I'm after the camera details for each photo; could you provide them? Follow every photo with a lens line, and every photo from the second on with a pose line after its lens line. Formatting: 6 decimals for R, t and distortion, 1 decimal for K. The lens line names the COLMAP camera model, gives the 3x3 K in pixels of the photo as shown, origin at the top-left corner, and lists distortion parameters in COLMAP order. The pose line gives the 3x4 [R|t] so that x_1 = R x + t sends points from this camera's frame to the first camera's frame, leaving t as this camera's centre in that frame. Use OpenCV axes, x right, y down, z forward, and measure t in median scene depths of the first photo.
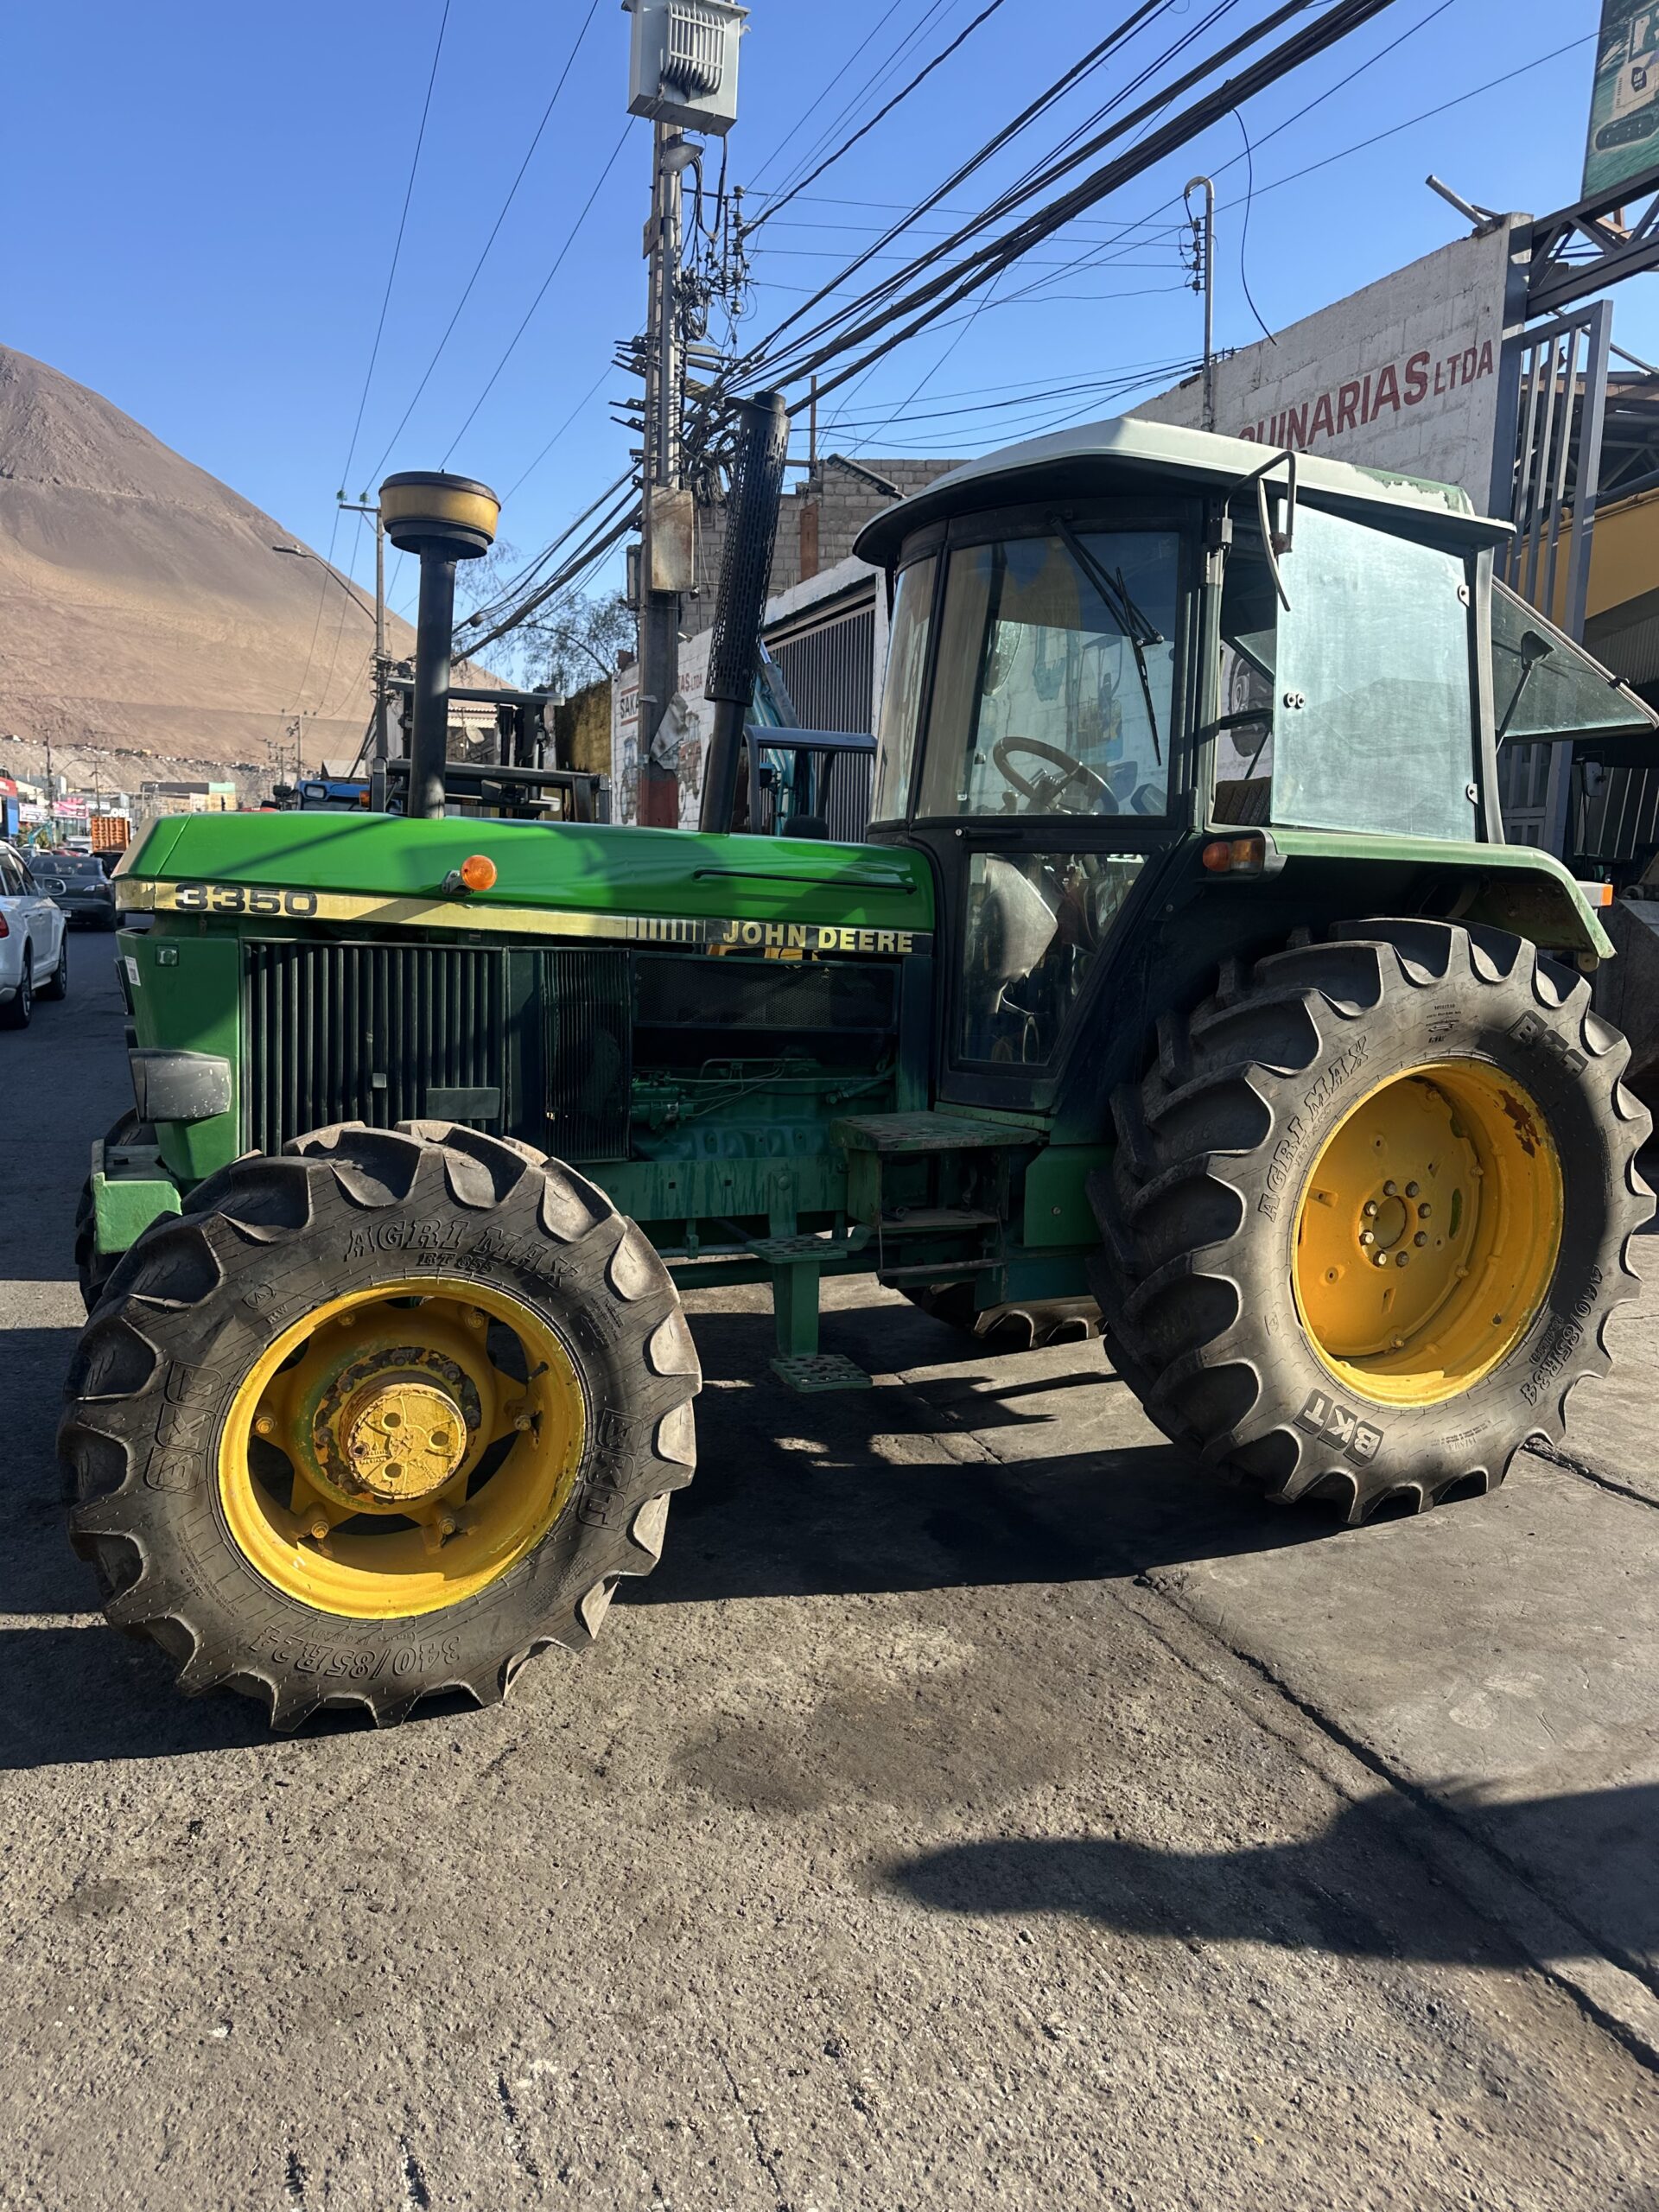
lens RADIAL K [[1624.9, 0, 828.4], [0, 1624.9, 1064.8], [0, 0, 1]] dist [0.005495, 0.004086]
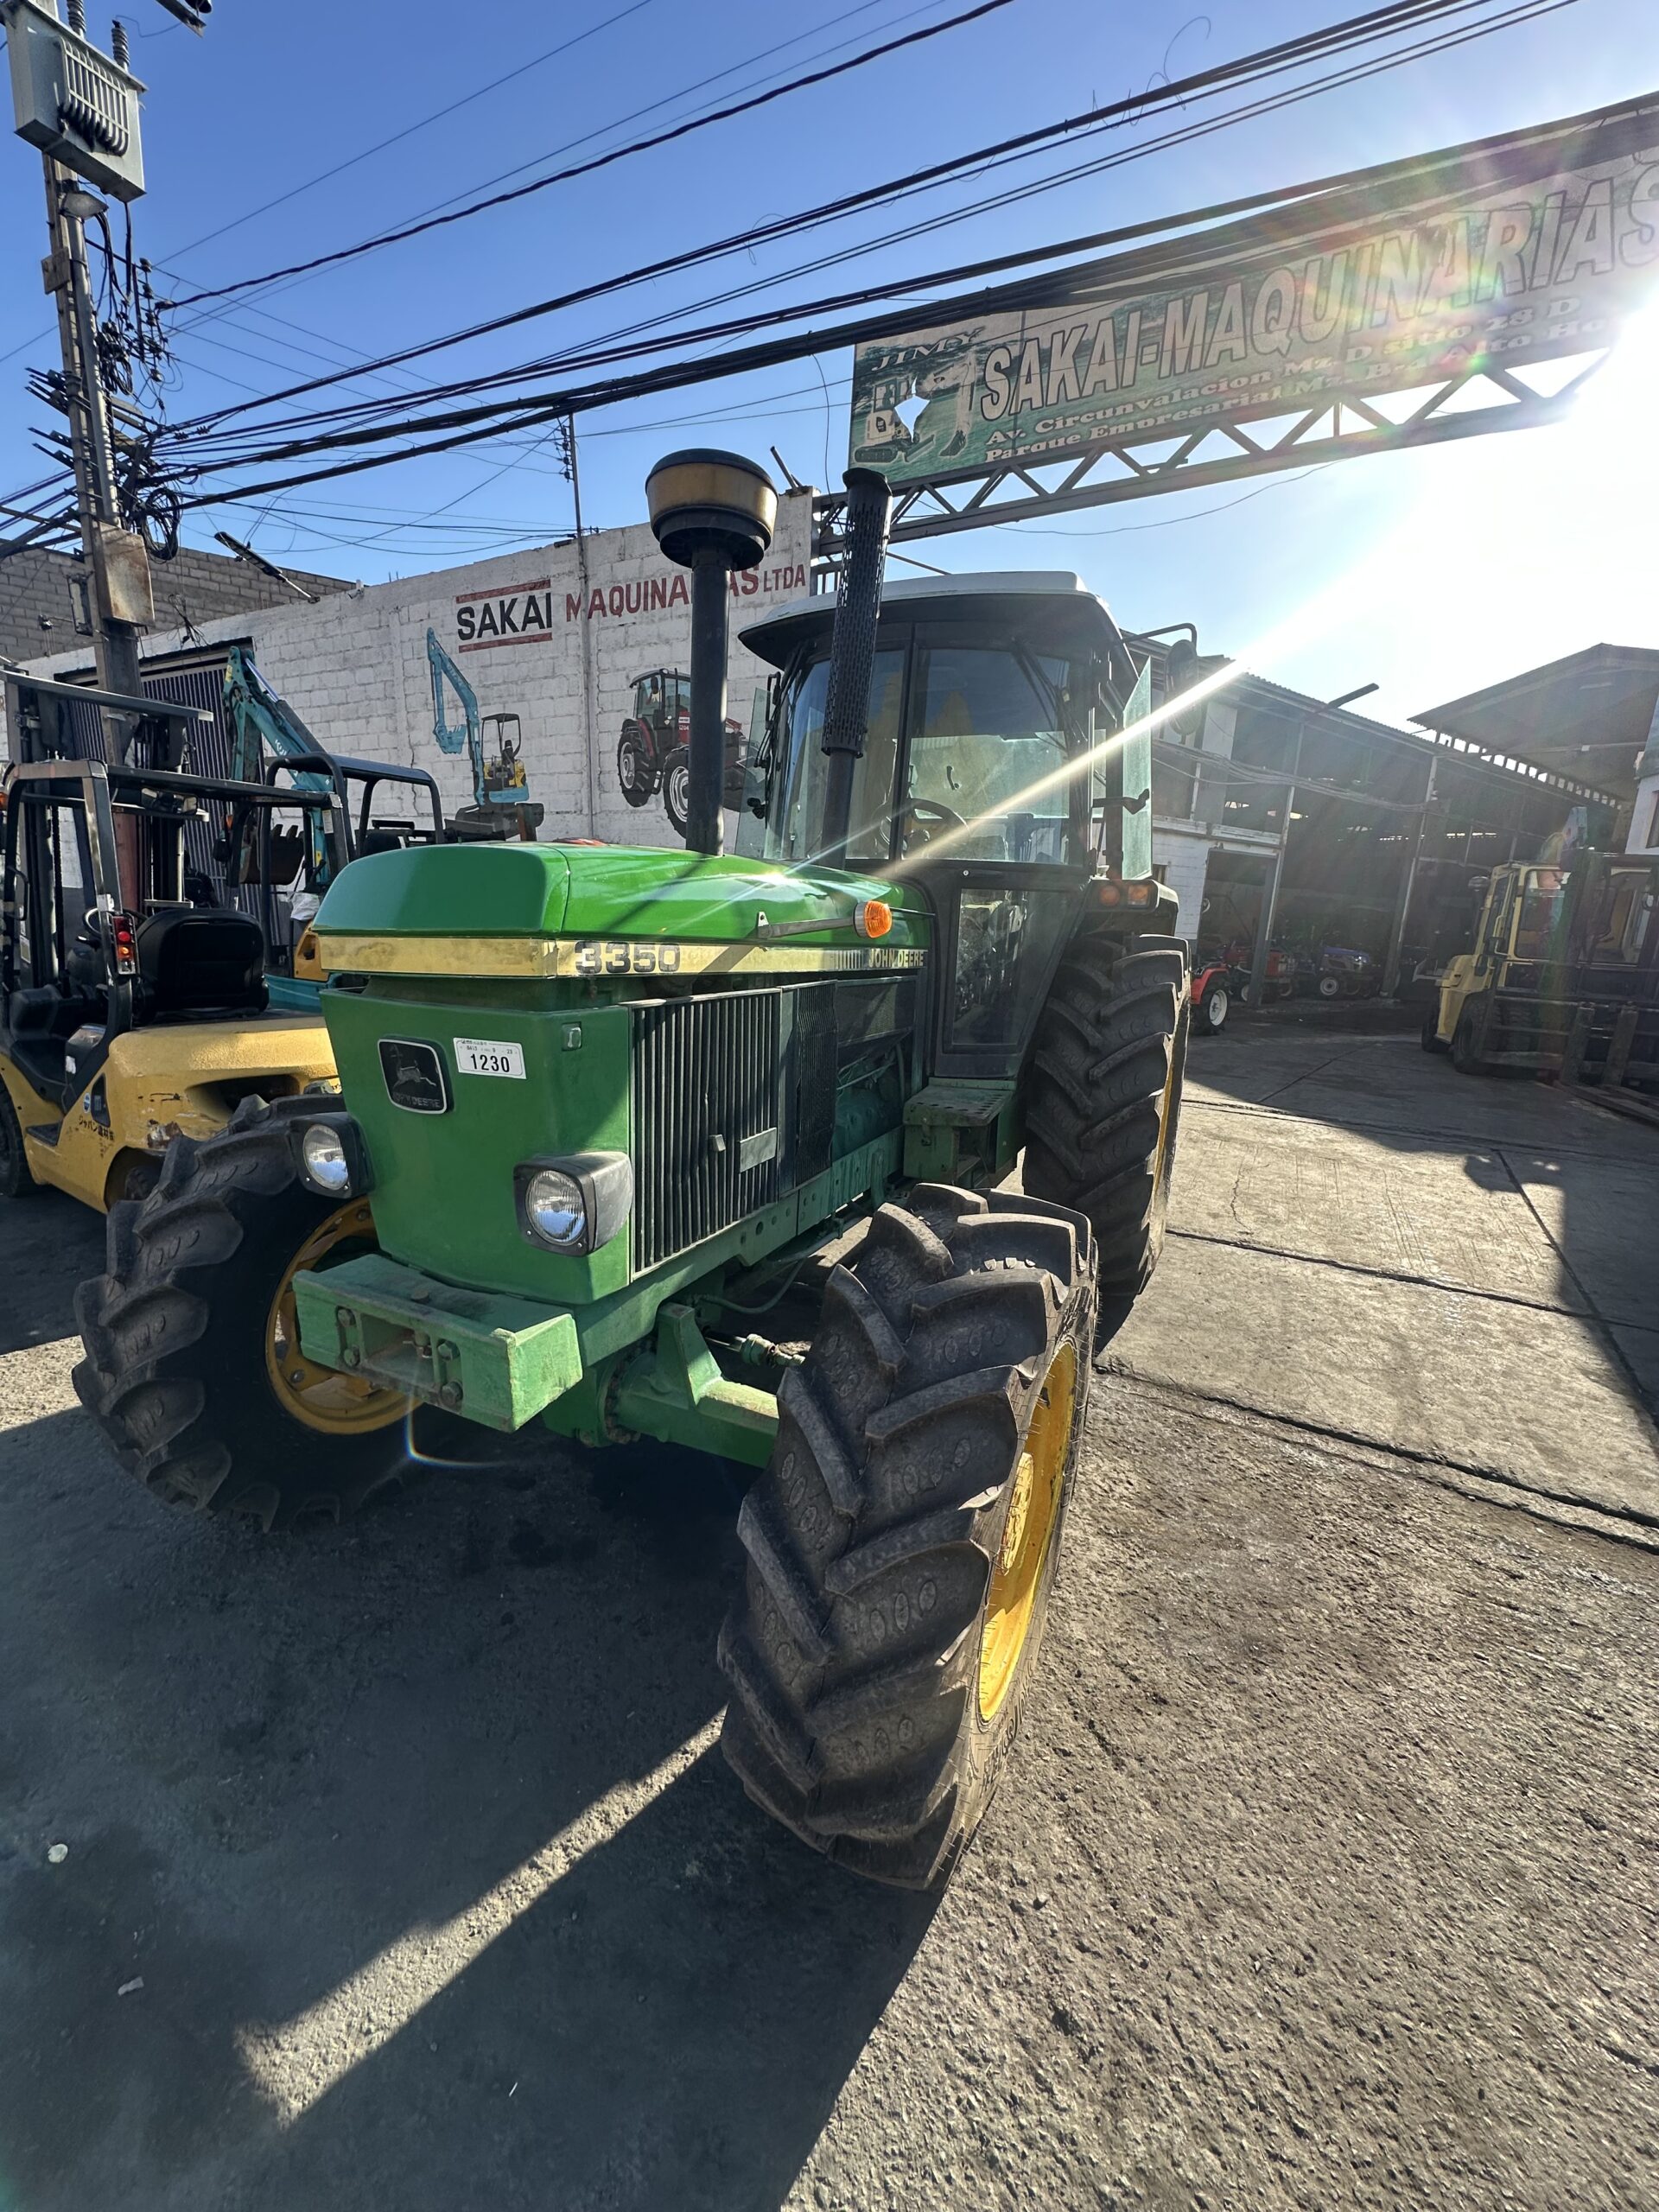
lens RADIAL K [[887.0, 0, 828.7], [0, 887.0, 1100.6], [0, 0, 1]] dist [-0.001228, -0.000082]
pose [[0.768174, -0.136679, 0.625482, -0.205420], [0.050123, 0.986787, 0.154074, -0.033938], [-0.638276, -0.087004, 0.764875, 0.213257]]
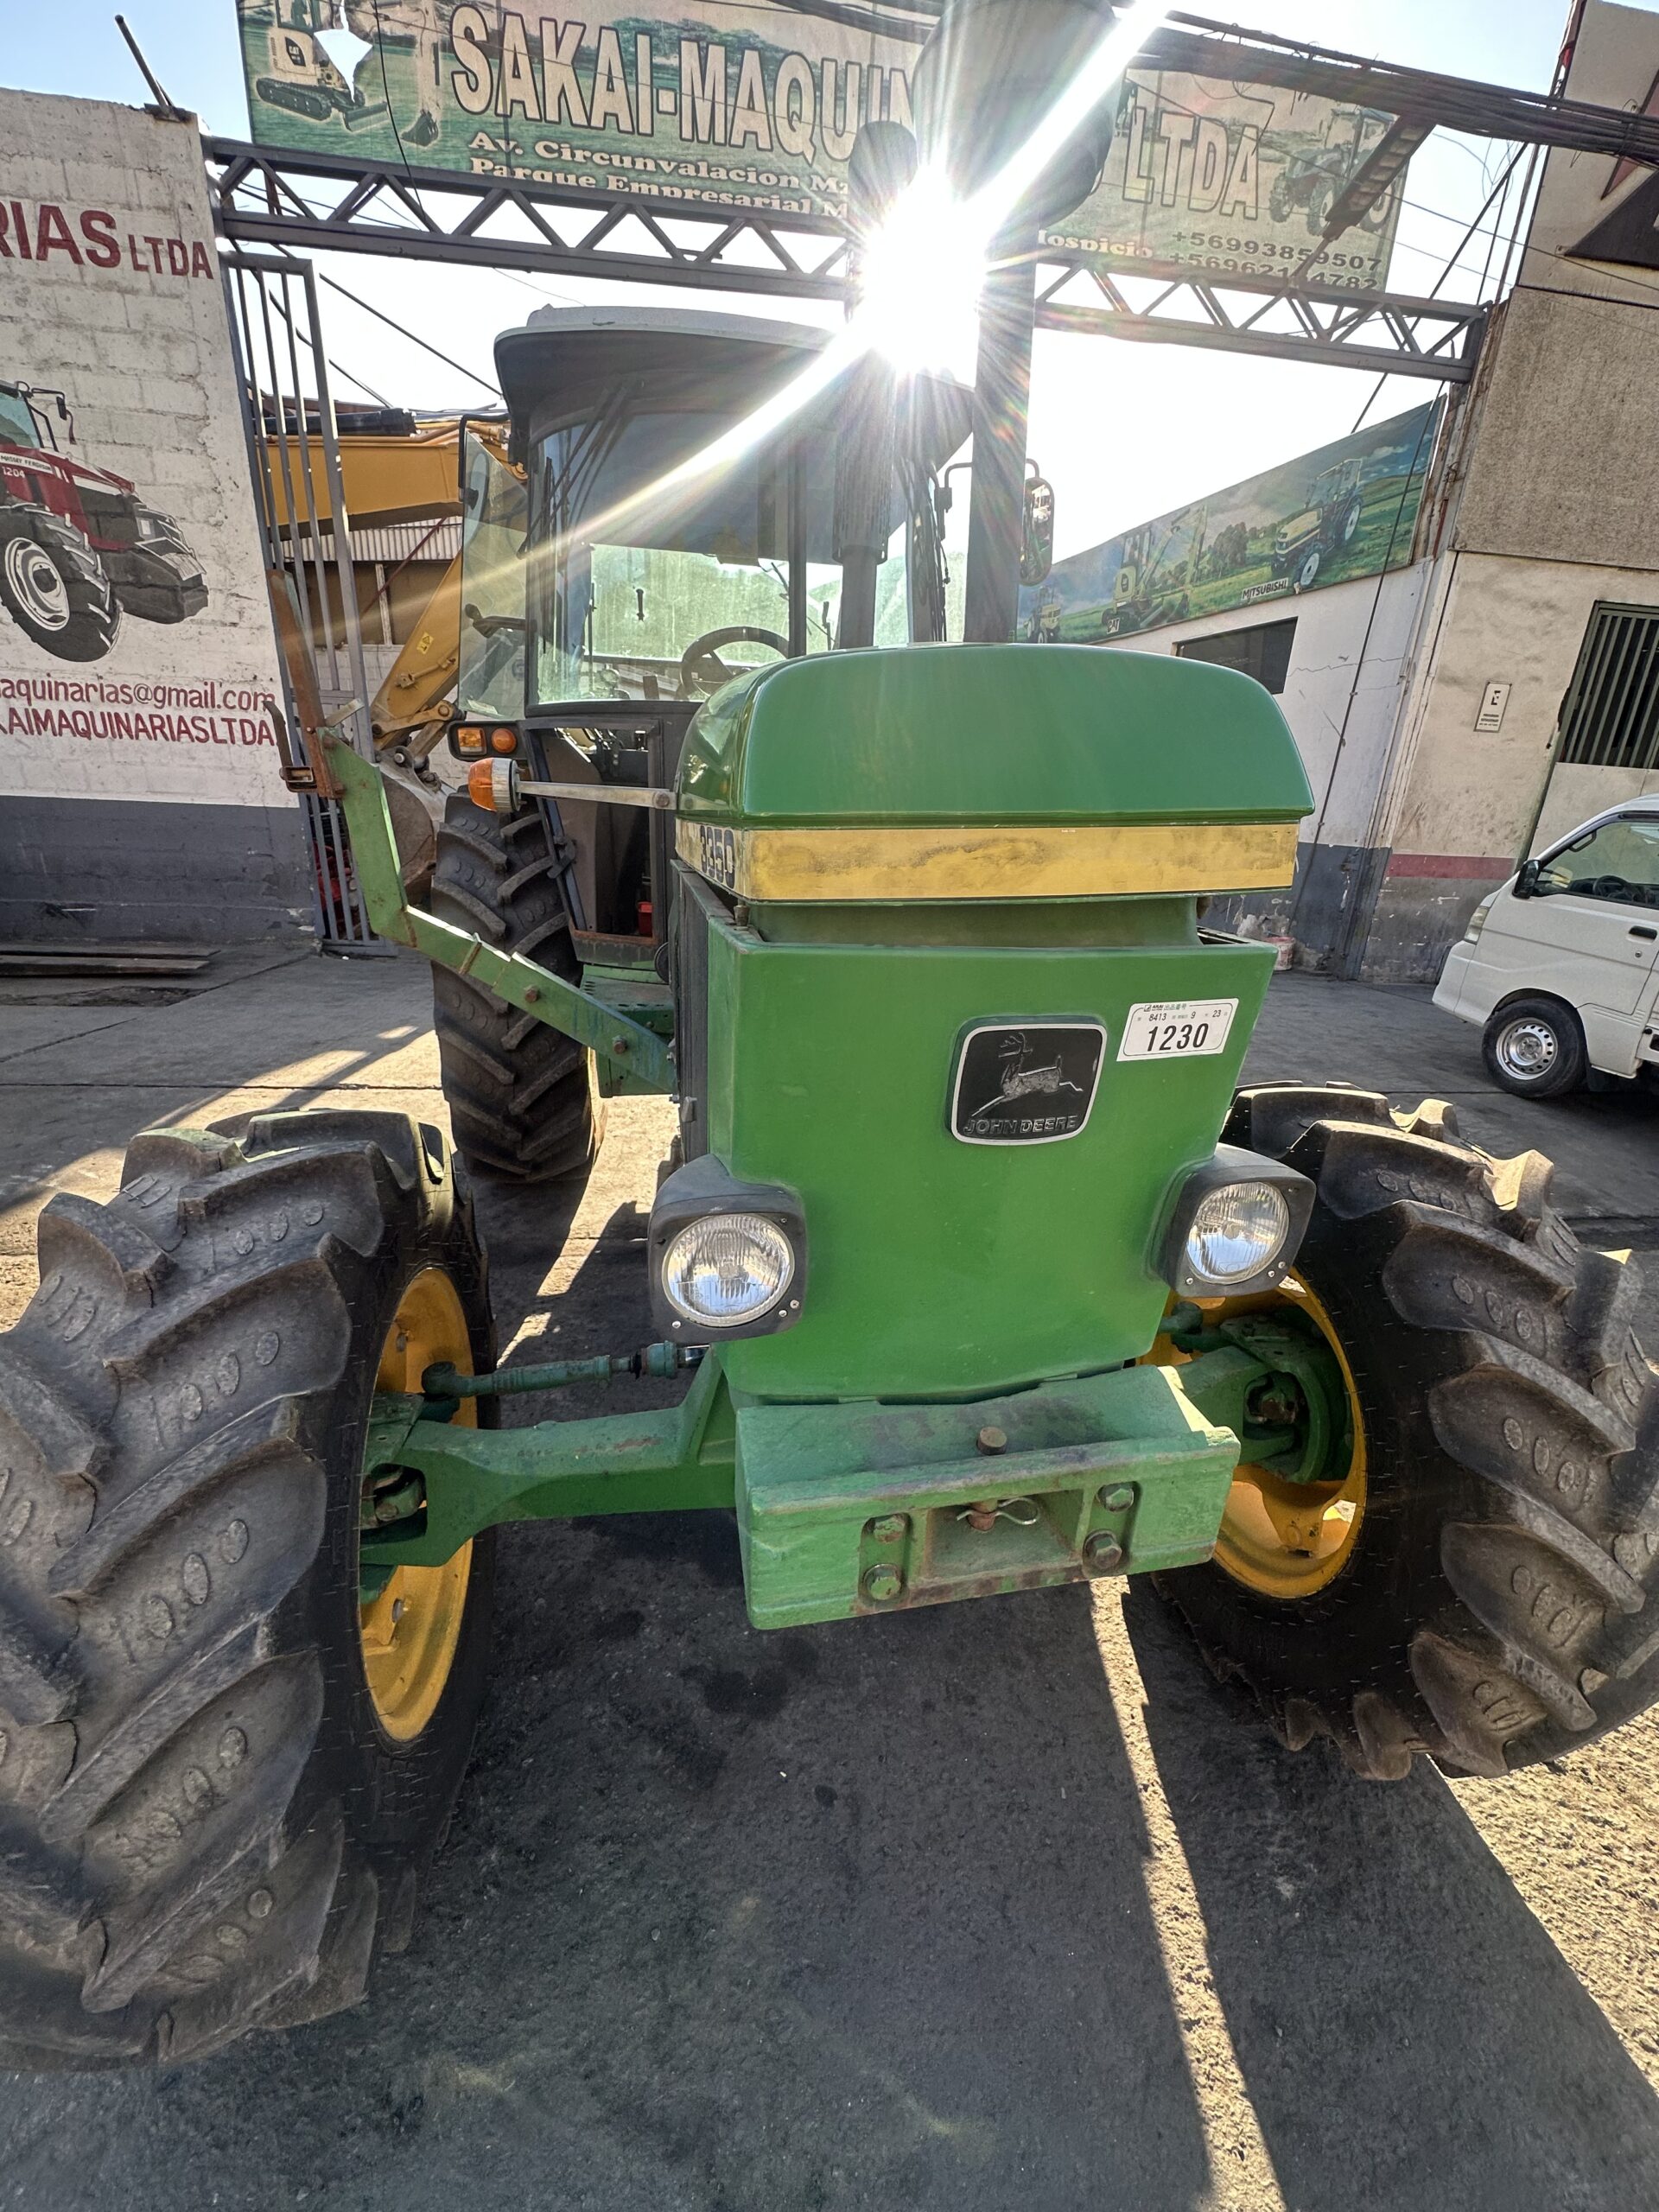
lens RADIAL K [[887.0, 0, 828.7], [0, 887.0, 1100.6], [0, 0, 1]] dist [-0.001228, -0.000082]
pose [[0.225826, -0.337800, 0.913725, -0.248697], [0.068843, 0.941144, 0.330922, -0.046592], [-0.971732, -0.011827, 0.235790, 0.381276]]
